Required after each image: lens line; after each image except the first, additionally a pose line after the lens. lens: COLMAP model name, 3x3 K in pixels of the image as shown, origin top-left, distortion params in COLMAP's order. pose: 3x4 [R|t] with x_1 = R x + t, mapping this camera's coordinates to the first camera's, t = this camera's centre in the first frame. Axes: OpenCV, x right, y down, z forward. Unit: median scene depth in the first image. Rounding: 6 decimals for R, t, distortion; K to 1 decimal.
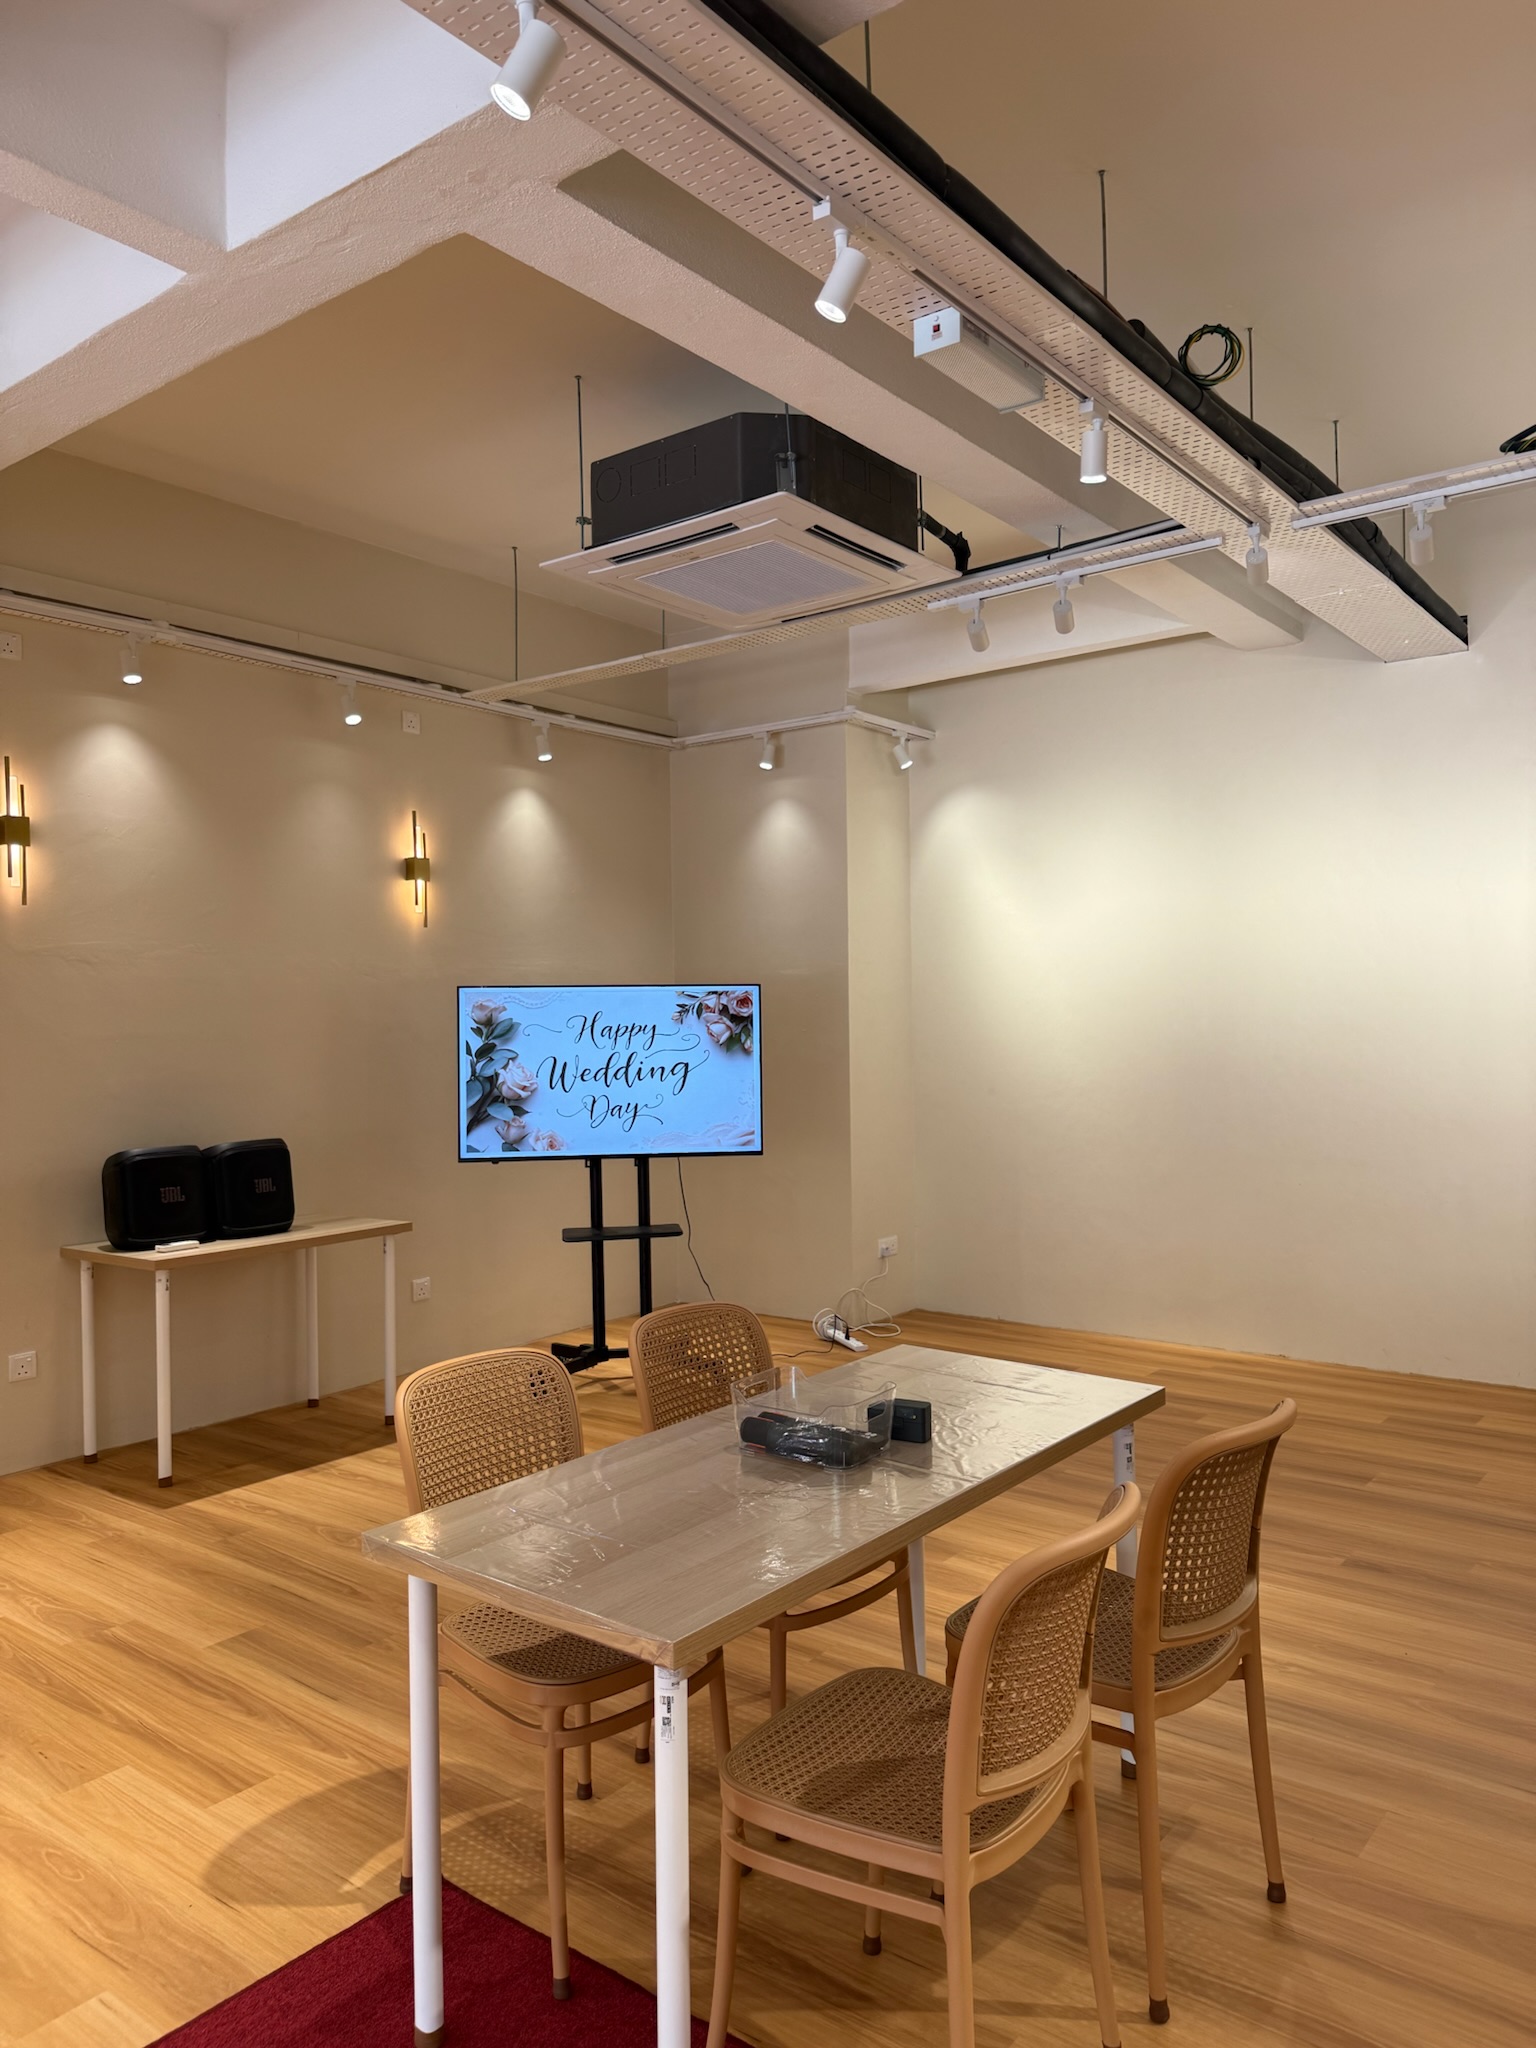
lens RADIAL K [[1439.4, 0, 760.2], [0, 1439.4, 1026.8], [0, 0, 1]] dist [0.001134, 0.000393]
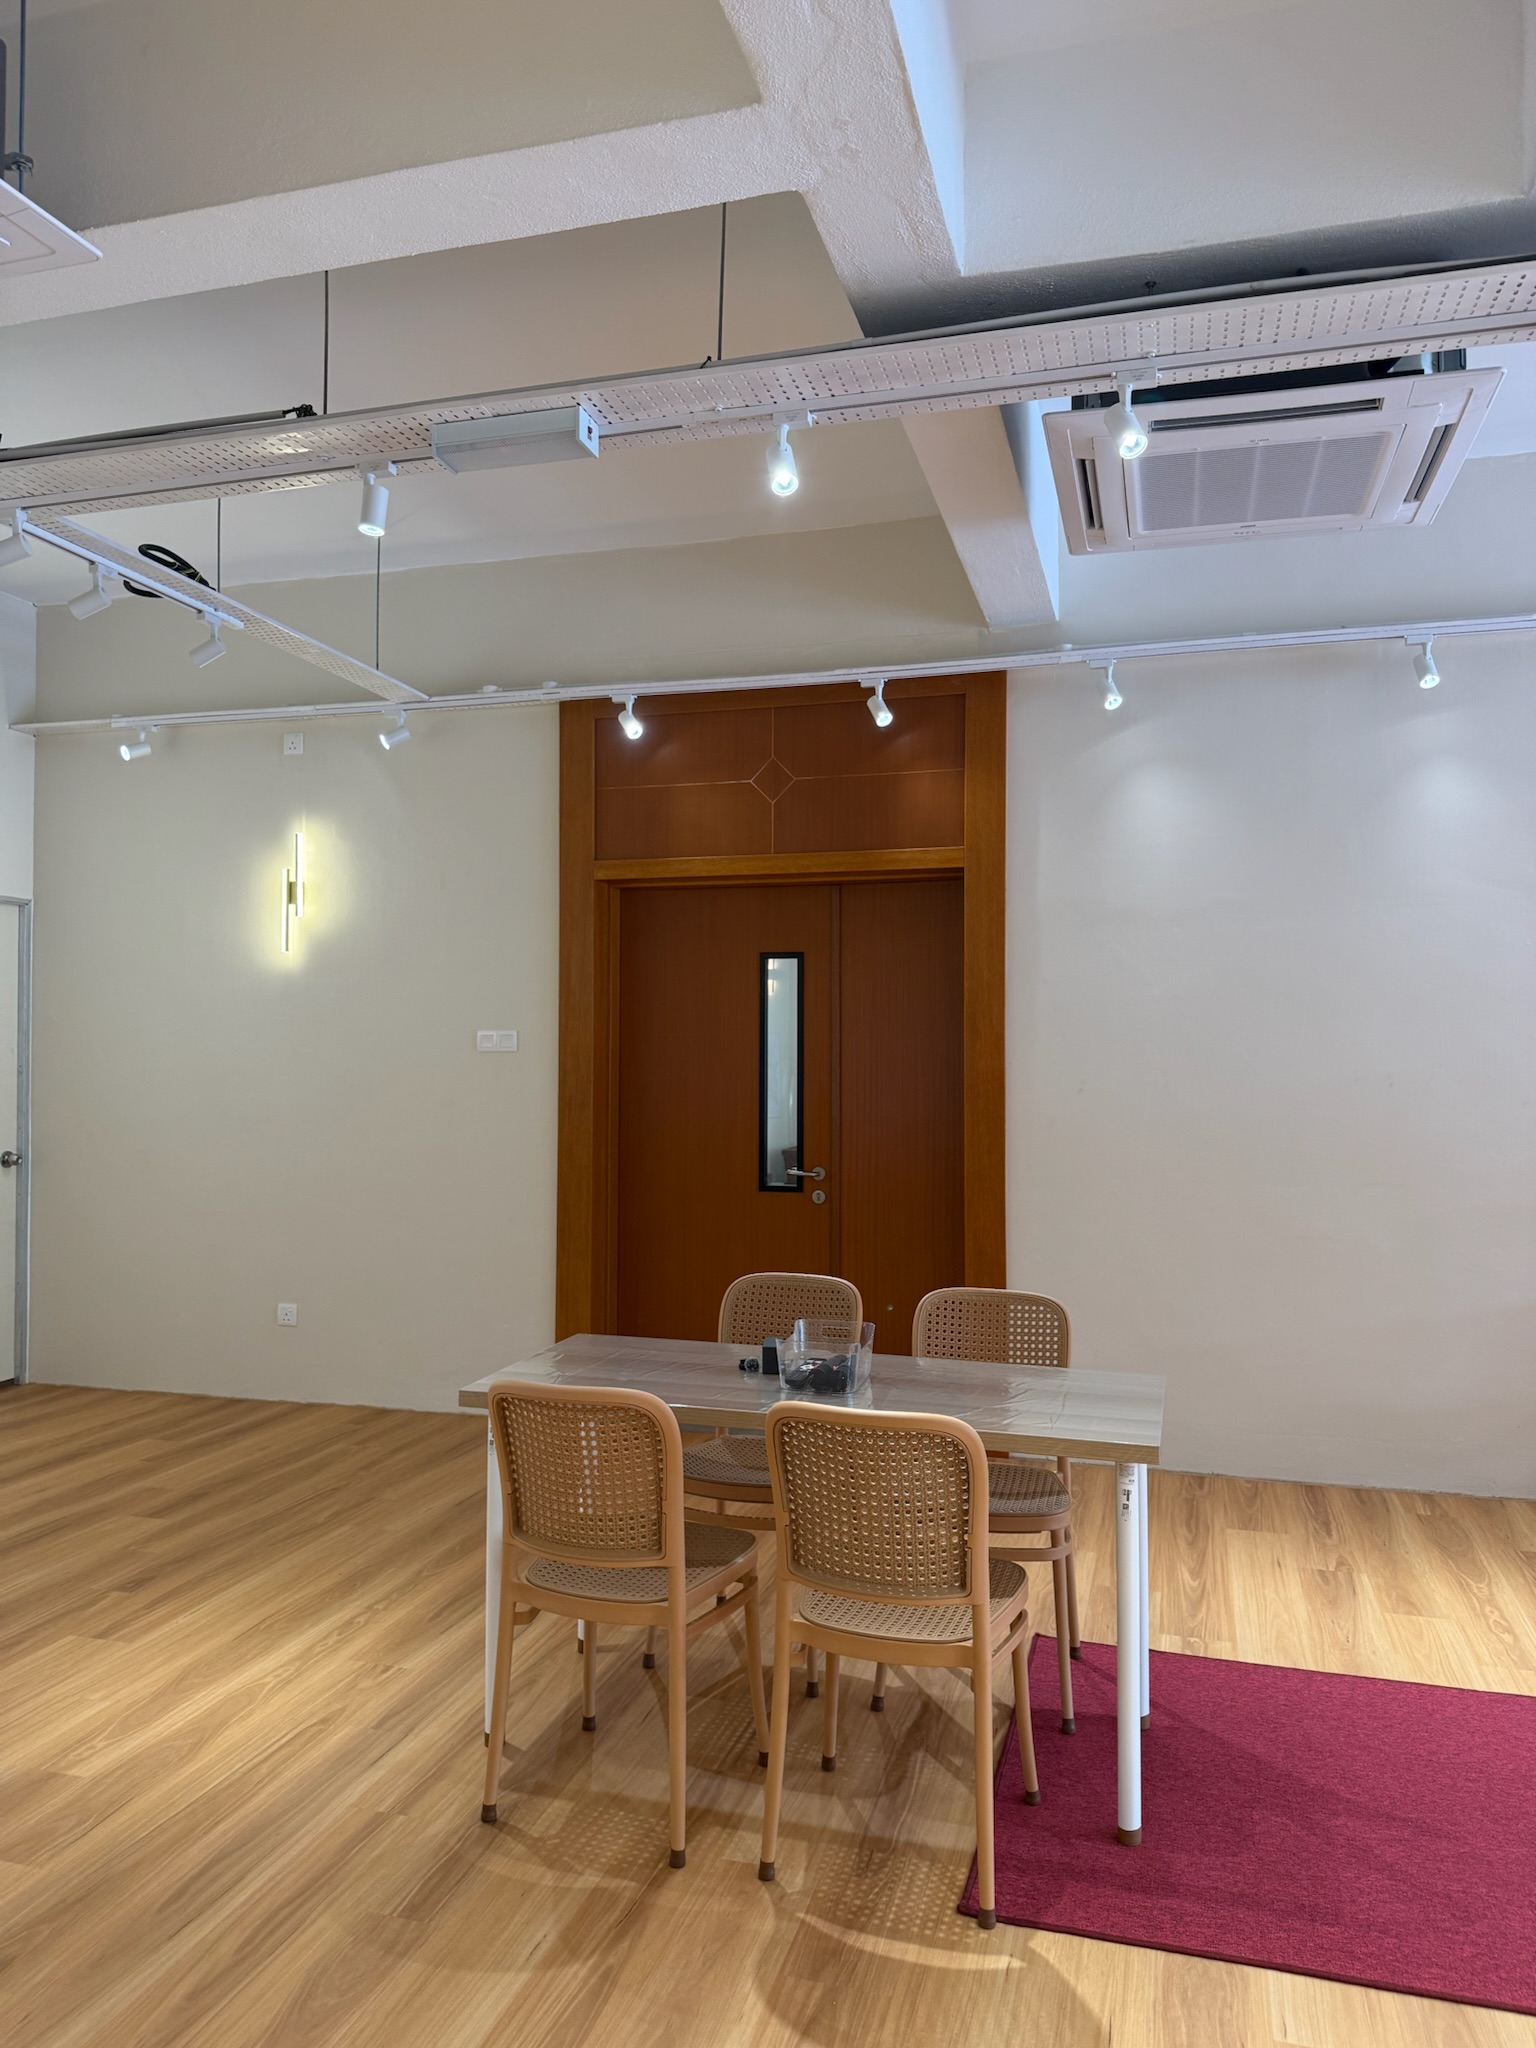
lens RADIAL K [[1439.4, 0, 760.2], [0, 1439.4, 1026.8], [0, 0, 1]] dist [0.001134, 0.000393]
pose [[-0.377443, 0.037926, 0.925256, -1.125831], [0.001934, 0.999191, -0.040167, 0.027423], [-0.926031, -0.013372, -0.377211, 1.533393]]
